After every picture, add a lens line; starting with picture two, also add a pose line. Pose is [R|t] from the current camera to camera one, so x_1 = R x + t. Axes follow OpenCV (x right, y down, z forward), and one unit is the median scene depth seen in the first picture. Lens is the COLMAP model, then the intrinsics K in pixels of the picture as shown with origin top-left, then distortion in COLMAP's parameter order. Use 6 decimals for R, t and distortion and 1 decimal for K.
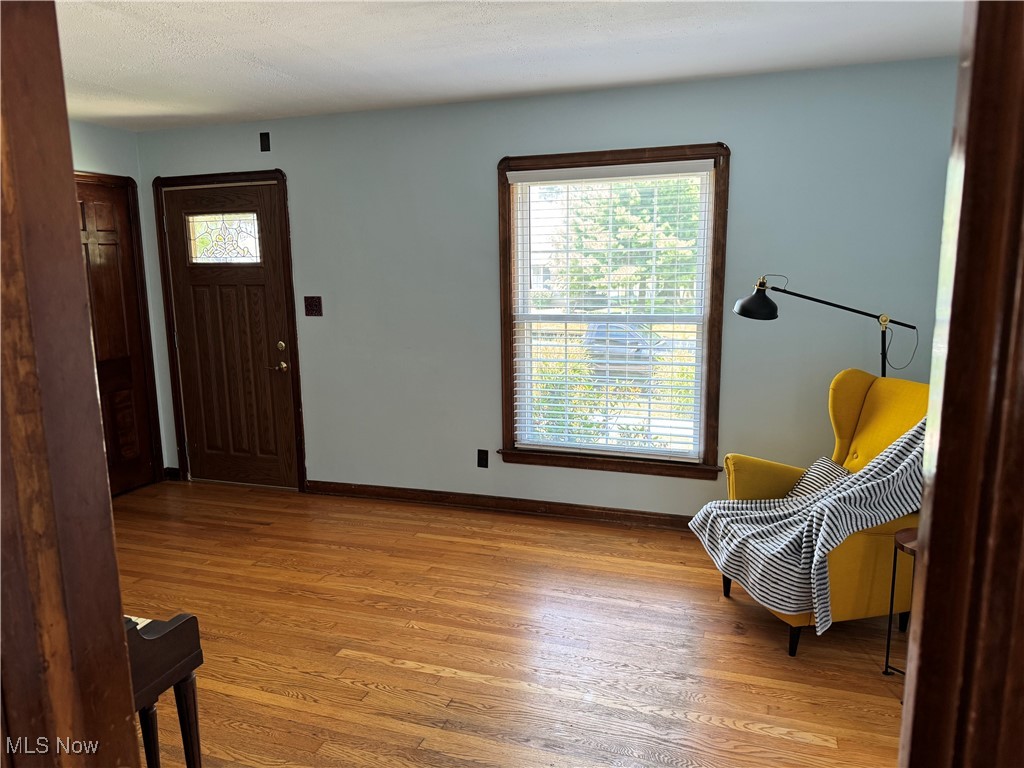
lens RADIAL K [[726.5, 0, 512.0], [0, 726.5, 384.0], [0, 0, 1]] dist [0.033244, -0.039506]
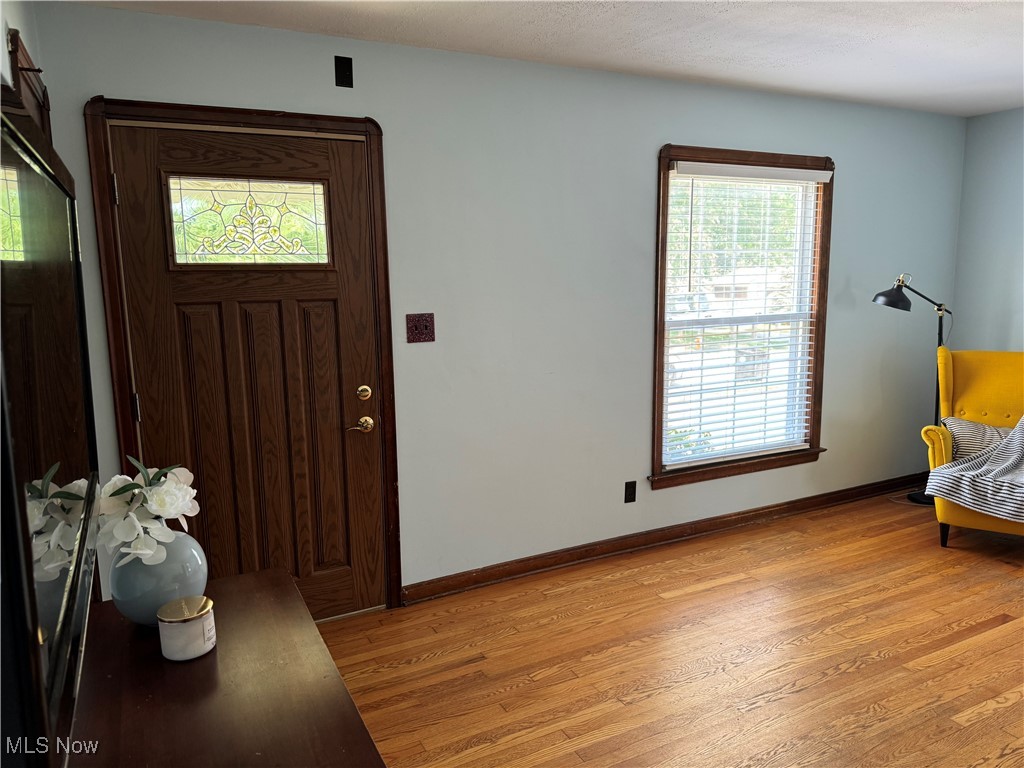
lens RADIAL K [[726.5, 0, 512.0], [0, 726.5, 384.0], [0, 0, 1]] dist [0.033244, -0.039506]
pose [[0.691004, -0.106938, 0.714897, -0.728940], [0.127690, 0.991502, 0.024891, -0.062617], [-0.711483, 0.074085, 0.698787, 0.483353]]
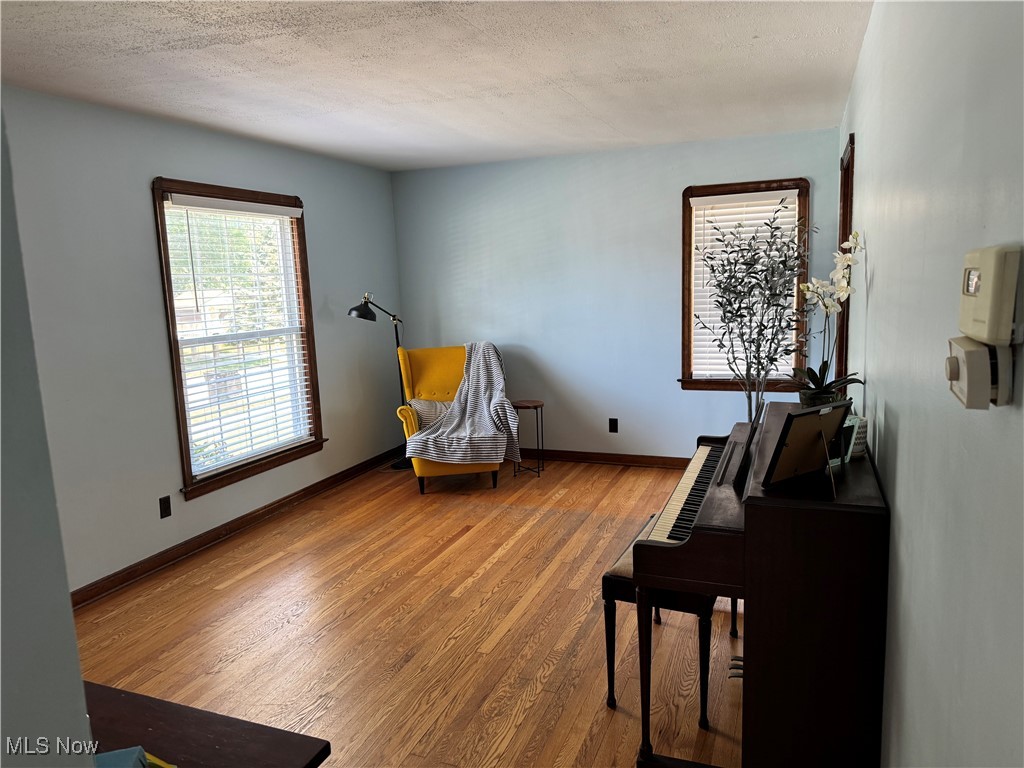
lens RADIAL K [[703.5, 0, 556.4], [0, 703.5, 386.8], [0, 0, 1]] dist [0.006160, -0.075050]
pose [[-0.013471, -0.137138, 0.990460, -0.862424], [0.198000, 0.970570, 0.137077, -0.061708], [-0.980109, 0.197958, 0.014078, 0.480997]]
